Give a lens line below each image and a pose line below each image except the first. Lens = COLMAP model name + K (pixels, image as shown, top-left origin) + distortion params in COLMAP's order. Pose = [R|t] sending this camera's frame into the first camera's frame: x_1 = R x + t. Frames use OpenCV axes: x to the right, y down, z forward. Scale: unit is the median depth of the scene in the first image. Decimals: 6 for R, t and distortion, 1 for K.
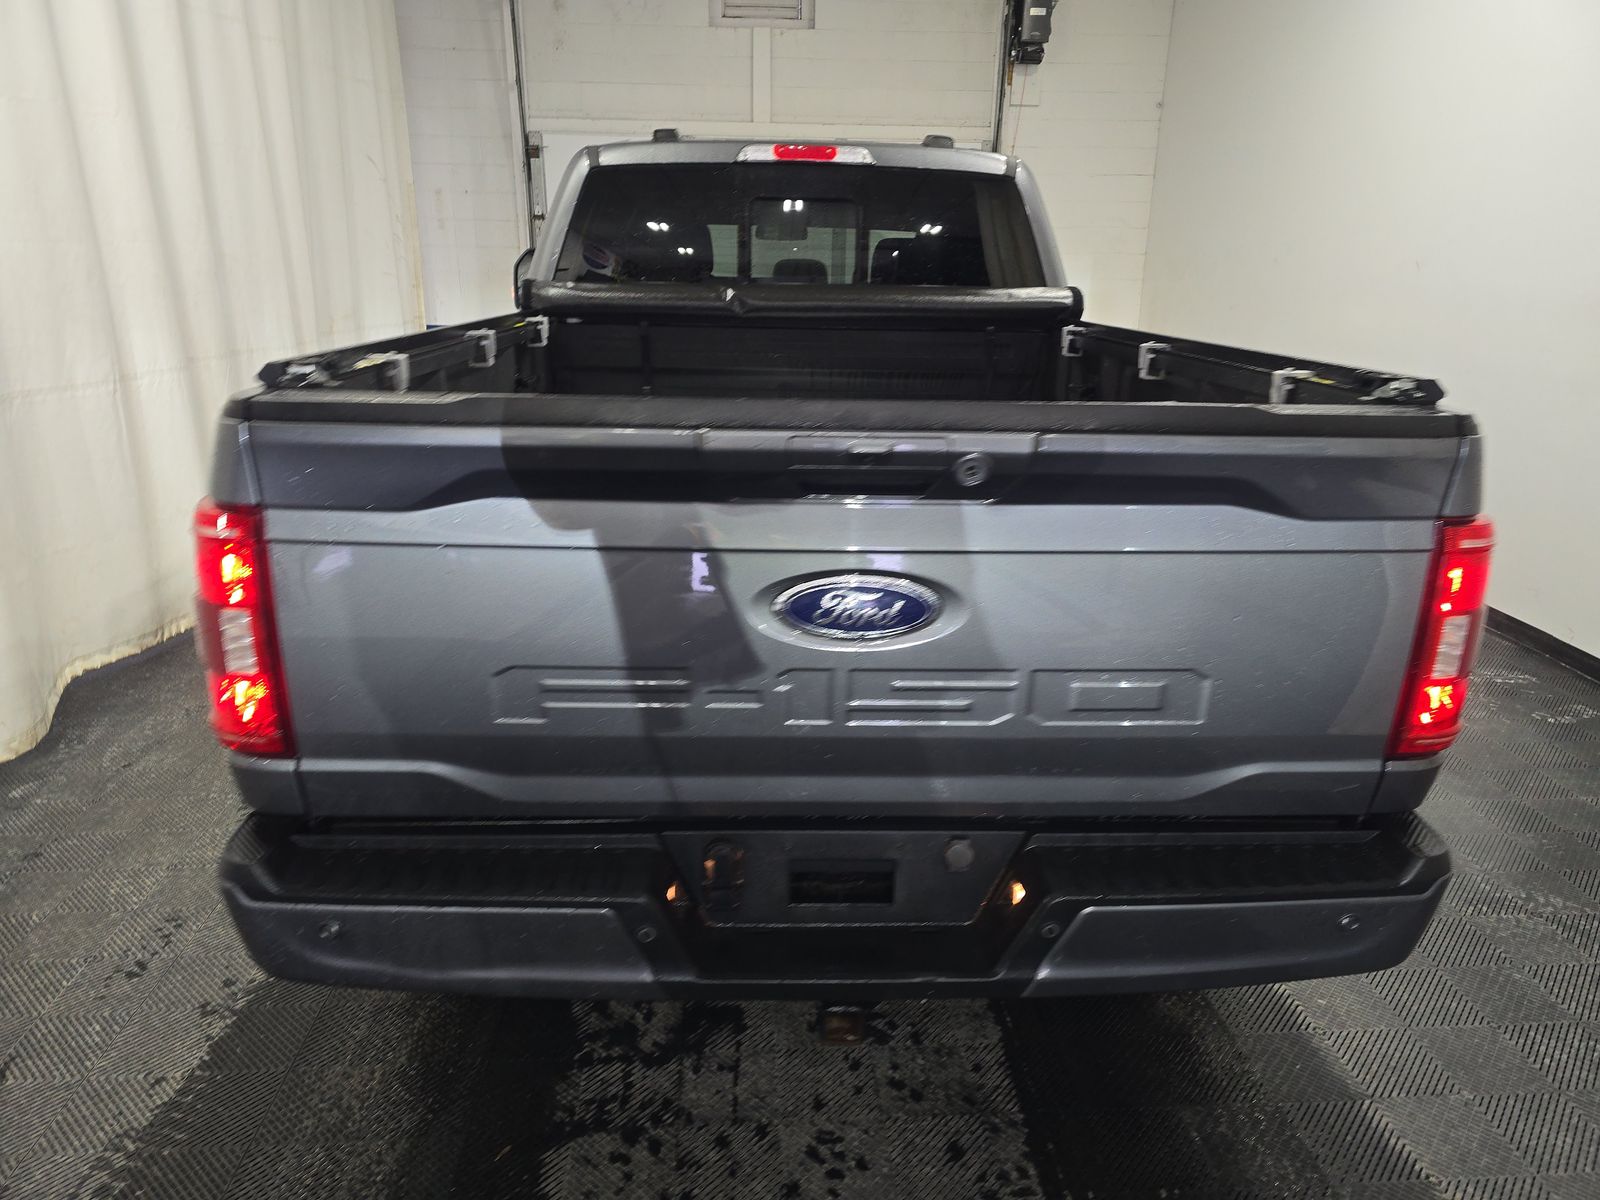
lens RADIAL K [[1084.2, 0, 800.0], [0, 1084.2, 600.0], [0, 0, 1]] dist [0.007725, 0.000531]
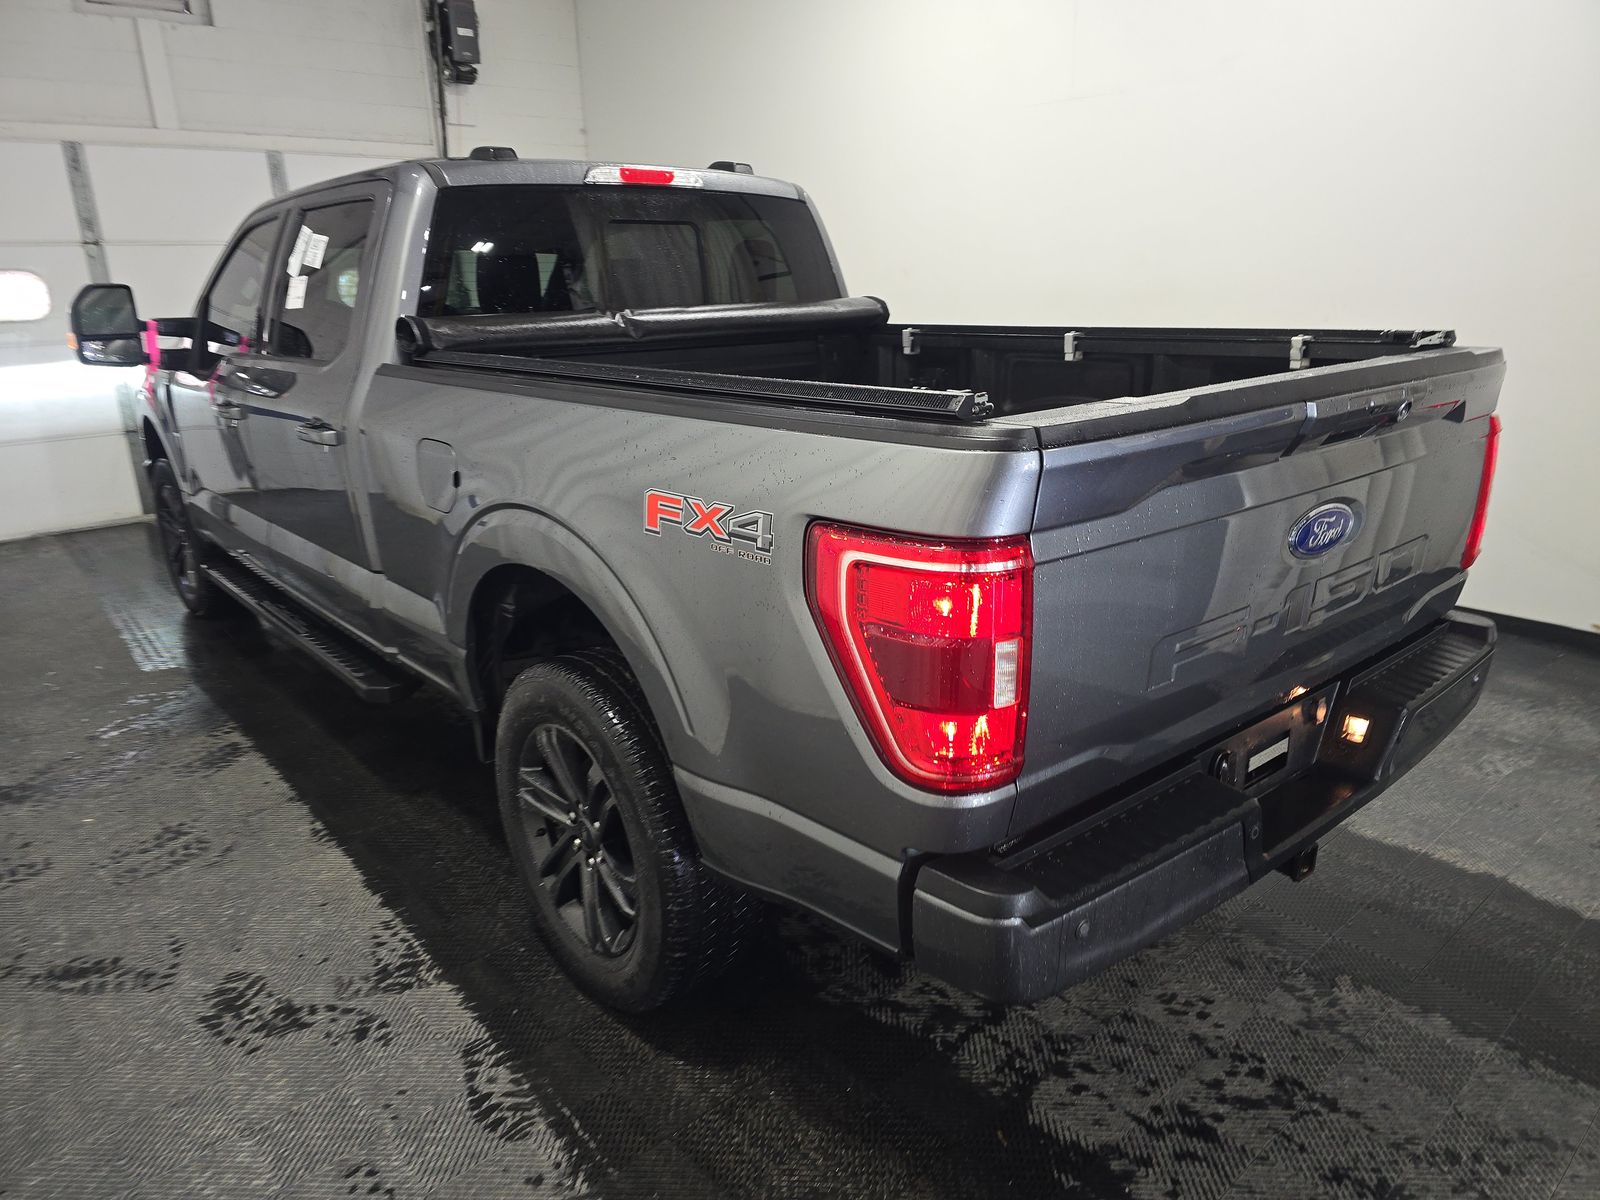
lens RADIAL K [[1081.4, 0, 800.0], [0, 1081.4, 600.0], [0, 0, 1]] dist [0.009359, 0.004071]
pose [[0.788514, -0.209694, 0.578164, -0.545131], [0.218081, 0.974325, 0.055953, -0.054564], [-0.575053, 0.081966, 0.814000, 0.134766]]
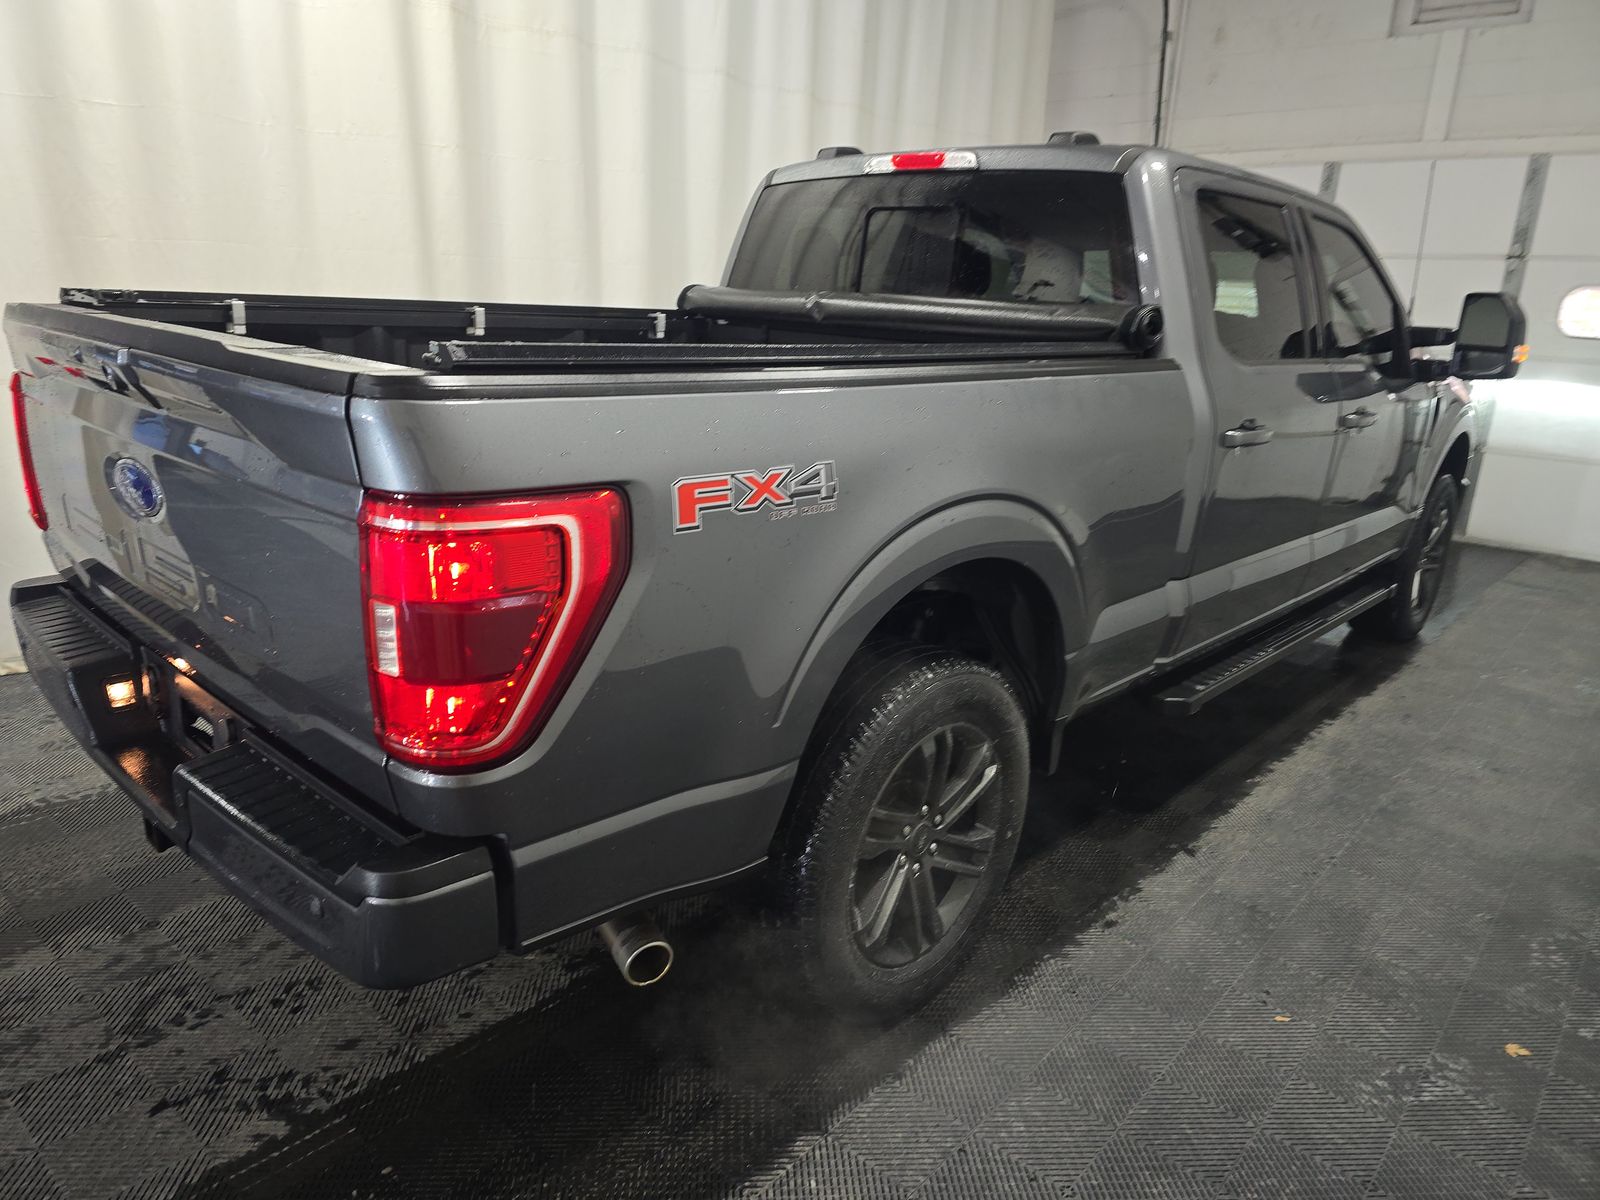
lens RADIAL K [[1079.1, 0, 800.0], [0, 1079.1, 600.0], [0, 0, 1]] dist [0.001970, -0.001342]
pose [[0.701836, 0.210211, -0.680616, 0.668786], [-0.240618, 0.969266, 0.051242, -0.055025], [0.670469, 0.127805, 0.730846, 0.273528]]
